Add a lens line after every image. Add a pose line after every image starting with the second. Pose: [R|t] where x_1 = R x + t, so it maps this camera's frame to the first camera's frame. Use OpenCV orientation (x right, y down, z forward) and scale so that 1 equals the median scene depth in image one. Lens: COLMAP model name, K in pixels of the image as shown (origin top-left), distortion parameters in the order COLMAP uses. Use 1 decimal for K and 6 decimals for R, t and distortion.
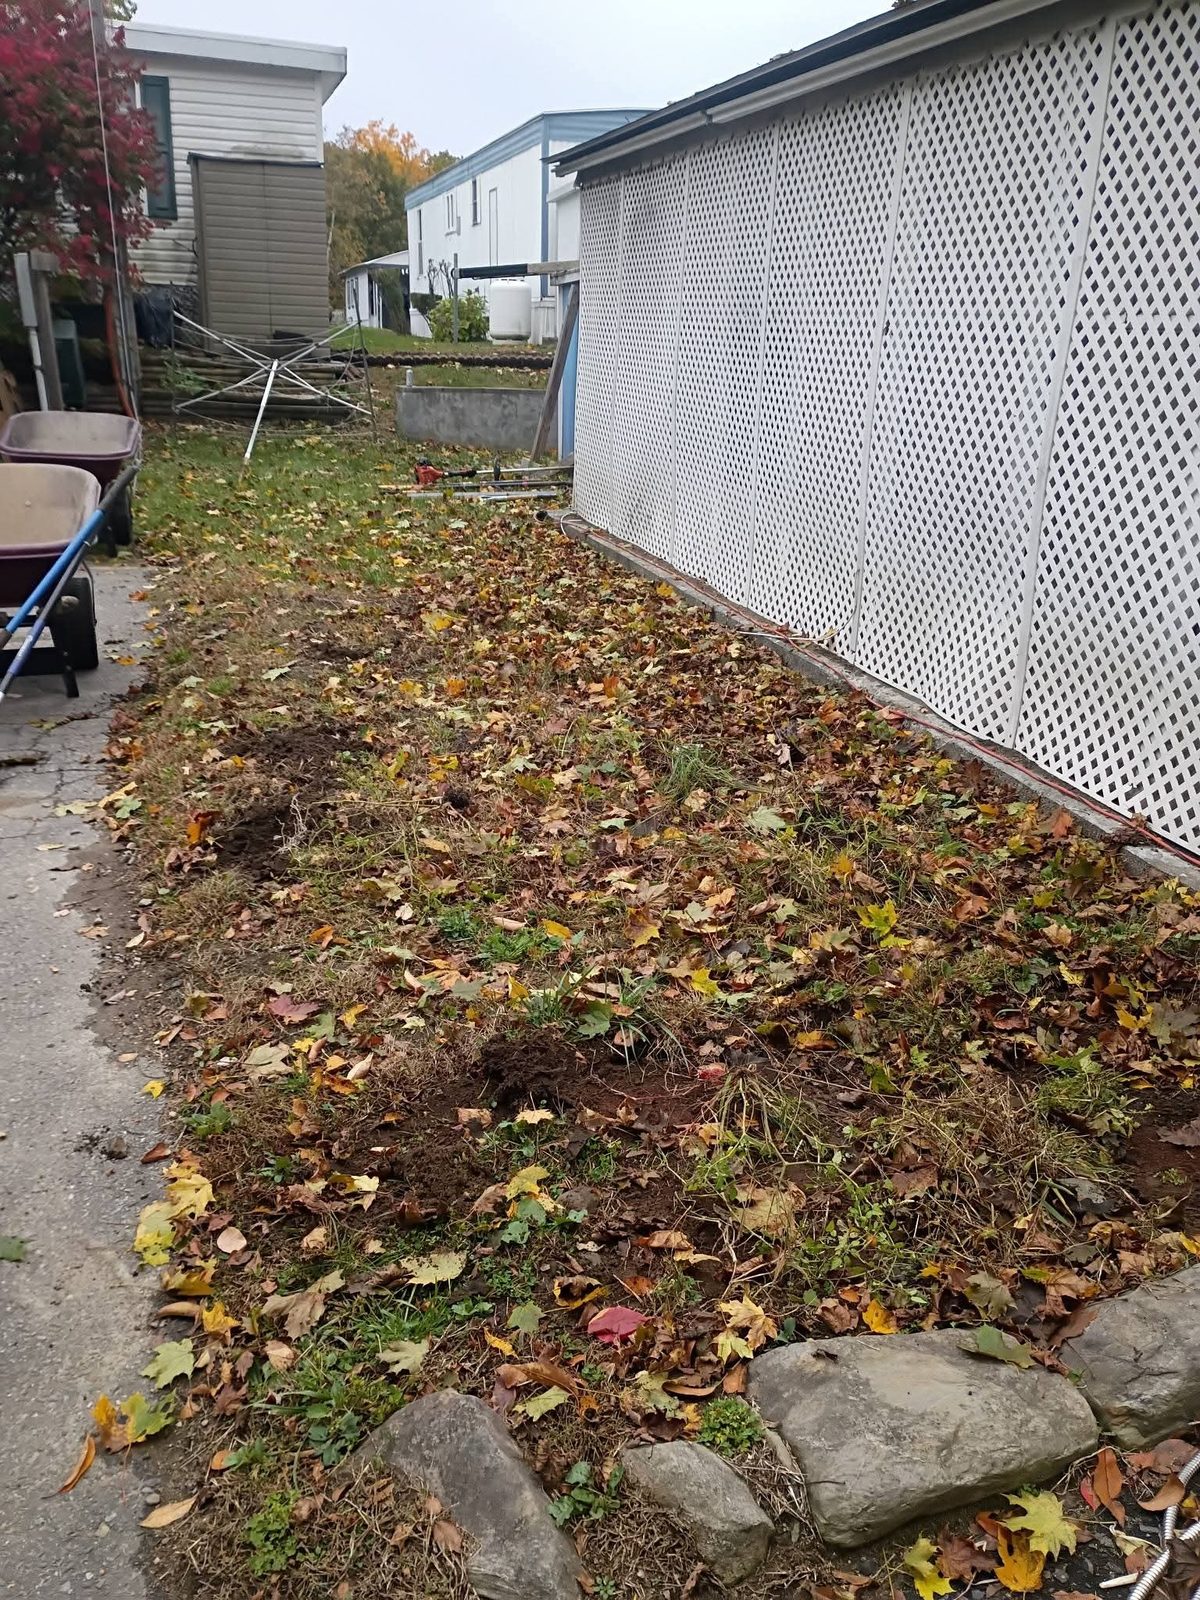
lens RADIAL K [[1376.9, 0, 612.8], [0, 1376.9, 792.1], [0, 0, 1]] dist [0.080149, -0.105175]
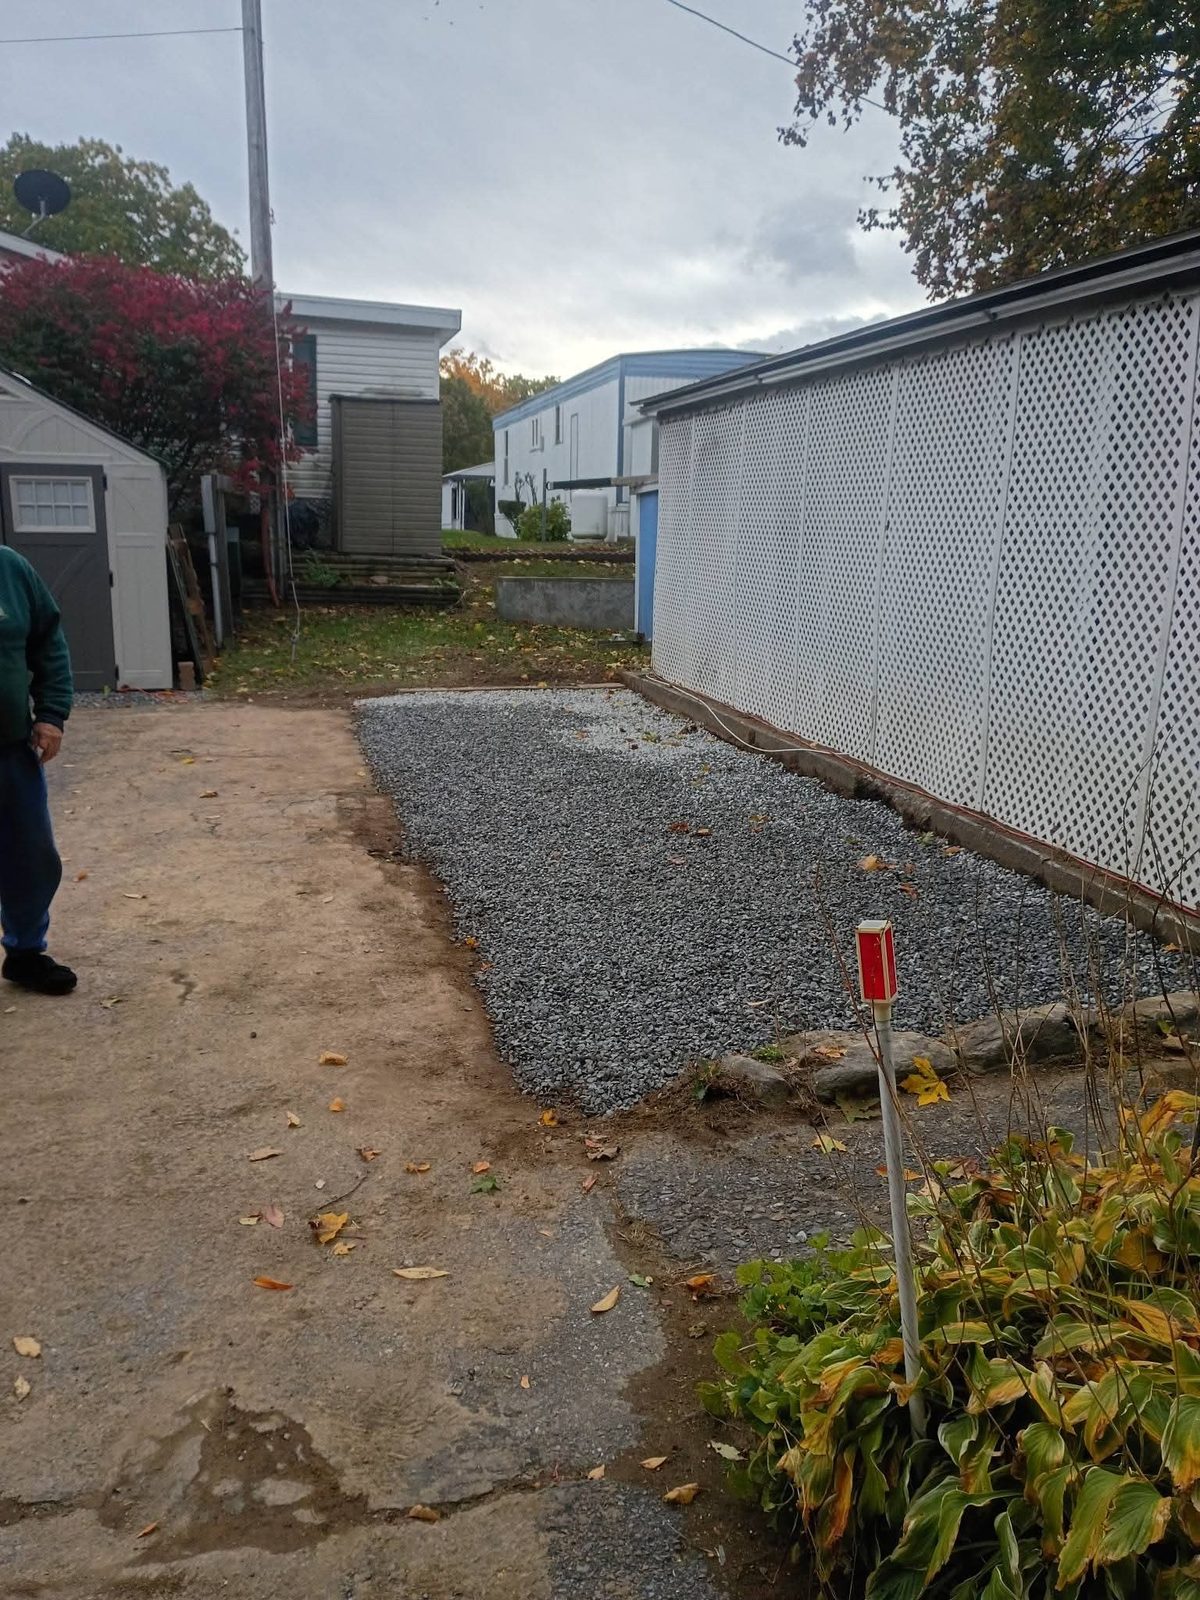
lens RADIAL K [[1375.8, 0, 593.1], [0, 1375.8, 764.6], [0, 0, 1]] dist [0.074467, -0.089582]
pose [[0.998378, 0.000437, -0.056925, -0.008417], [-0.009121, 0.988280, -0.152380, 0.049028], [0.056191, 0.152652, 0.986681, -0.146023]]
